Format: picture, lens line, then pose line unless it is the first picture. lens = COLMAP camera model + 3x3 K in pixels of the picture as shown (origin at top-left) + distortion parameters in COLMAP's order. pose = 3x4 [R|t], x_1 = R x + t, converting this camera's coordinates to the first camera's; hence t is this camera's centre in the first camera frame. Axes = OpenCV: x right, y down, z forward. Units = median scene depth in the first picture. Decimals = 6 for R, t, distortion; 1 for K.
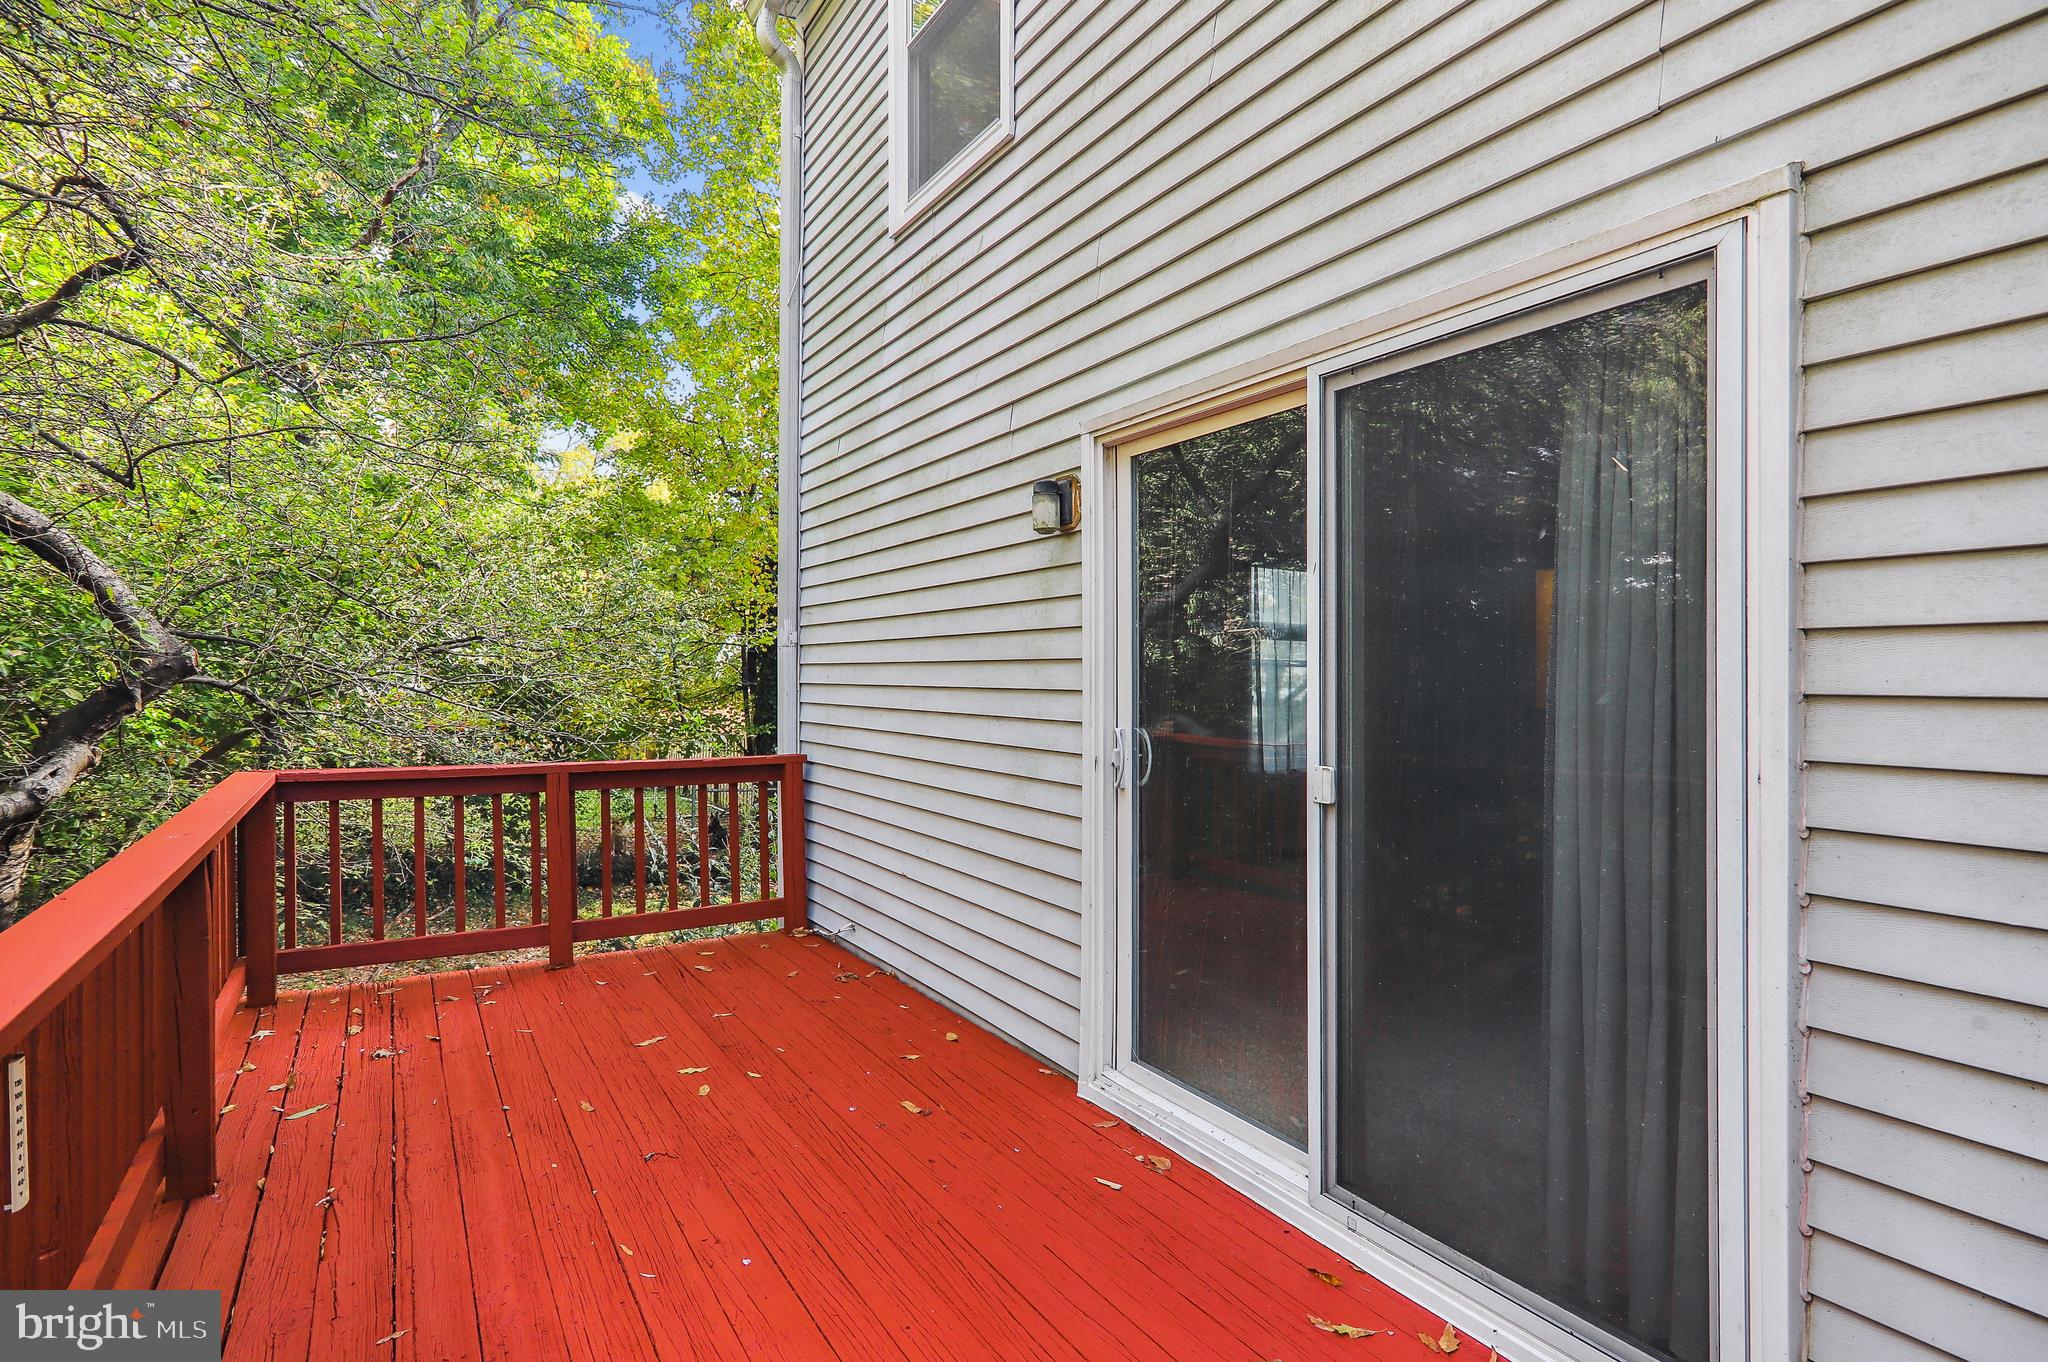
lens RADIAL K [[1009.1, 0, 1023.8], [0, 1009.1, 676.5], [0, 0, 1]] dist [0.000637, -0.000091]
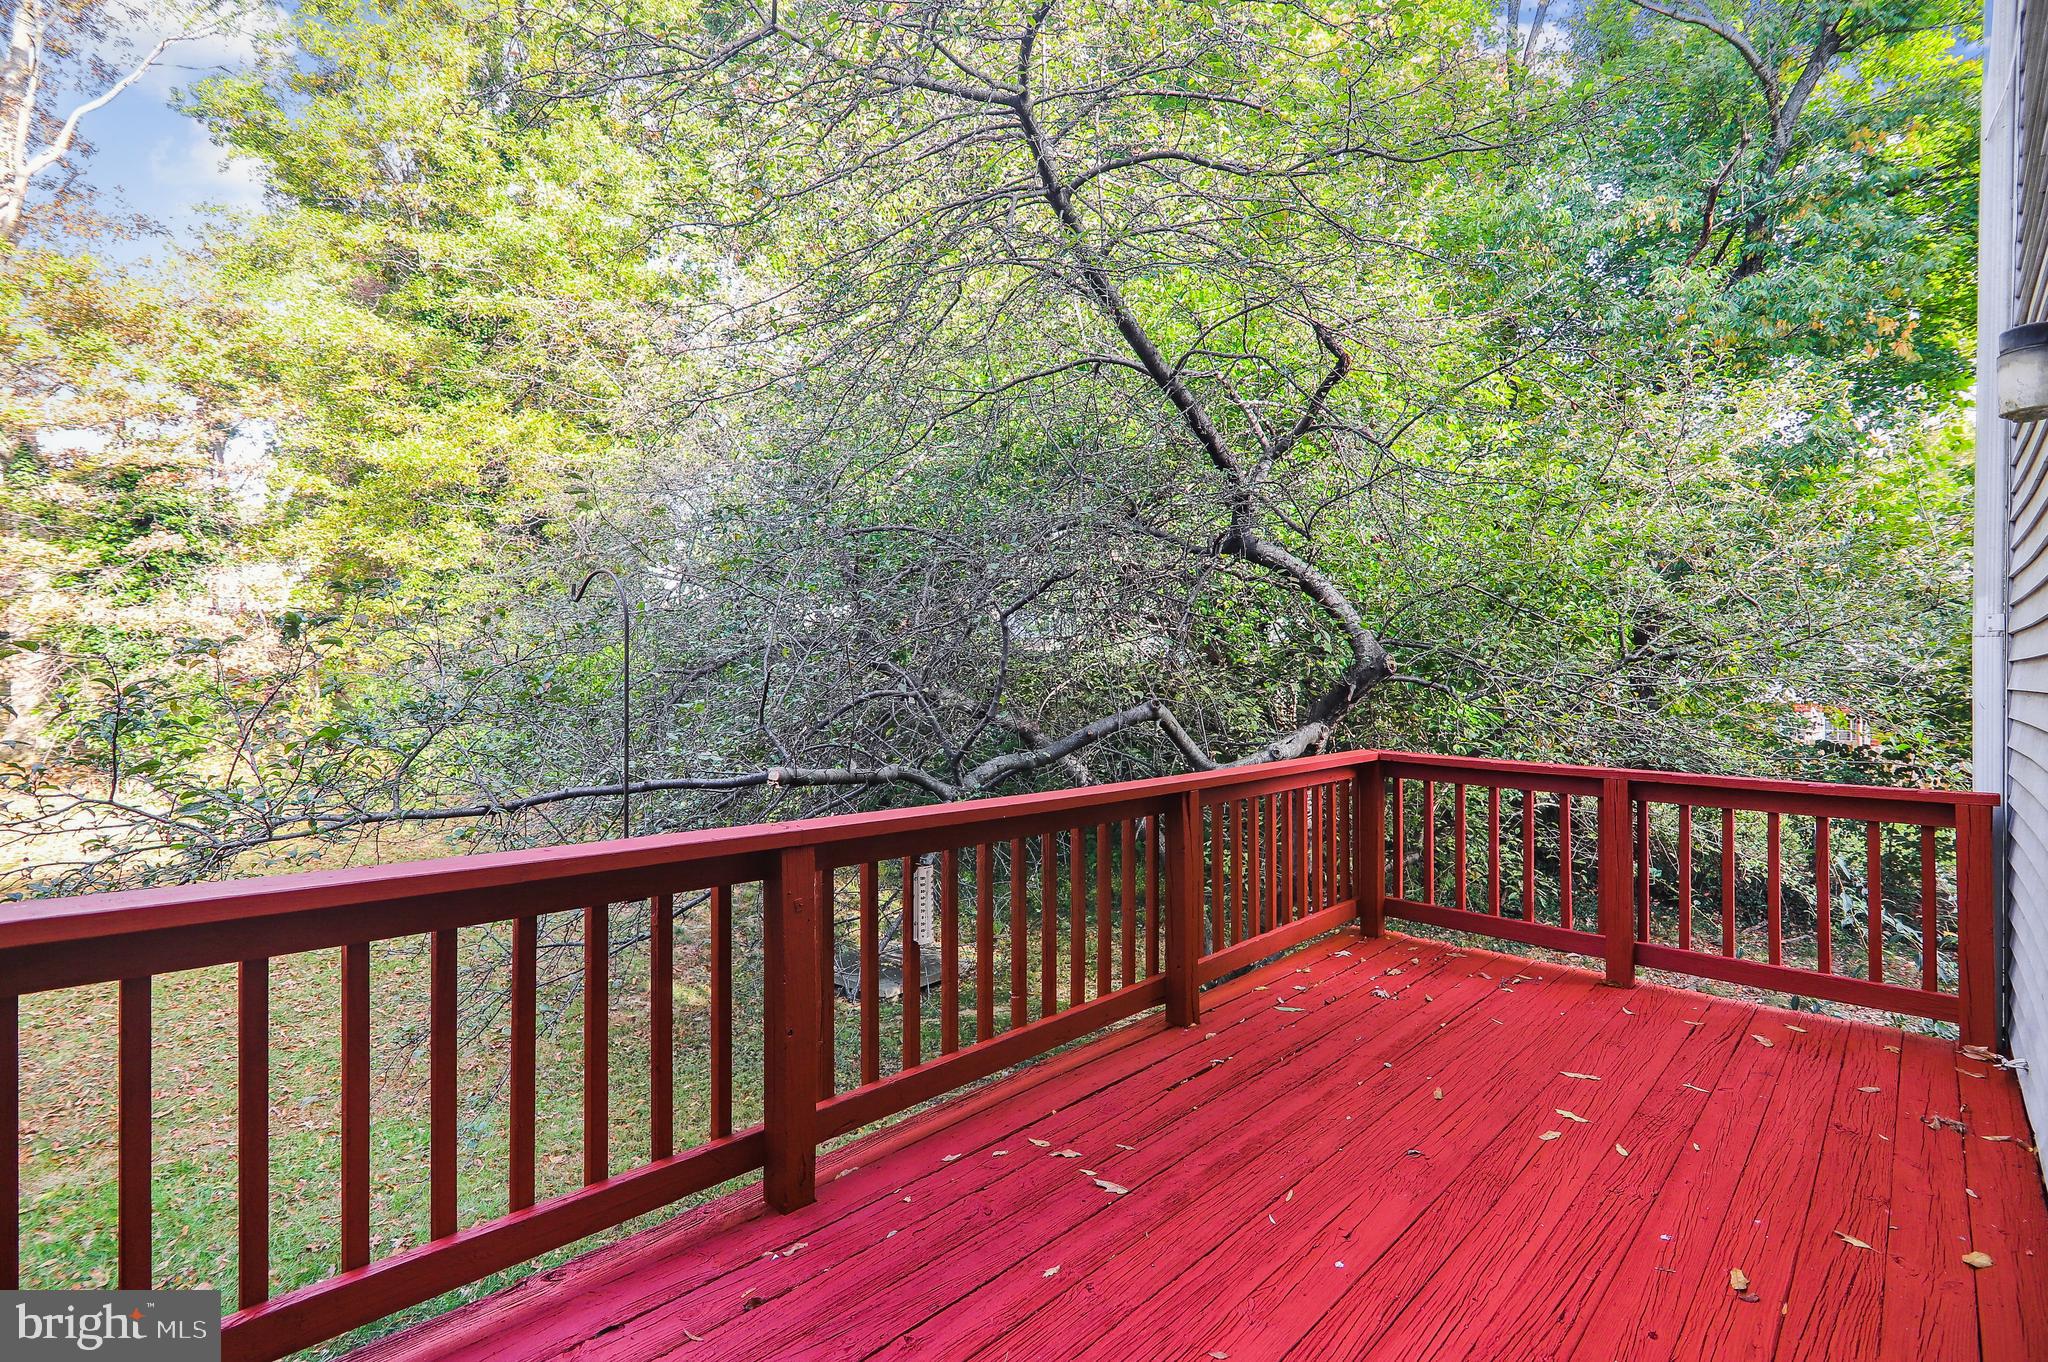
lens RADIAL K [[1009.1, 0, 1023.8], [0, 1009.1, 676.5], [0, 0, 1]] dist [0.000637, -0.000091]
pose [[0.266513, 0.002916, -0.963827, 0.313322], [-0.010598, 0.999944, 0.000095, 0.007772], [0.963773, 0.010189, 0.266529, 0.233734]]
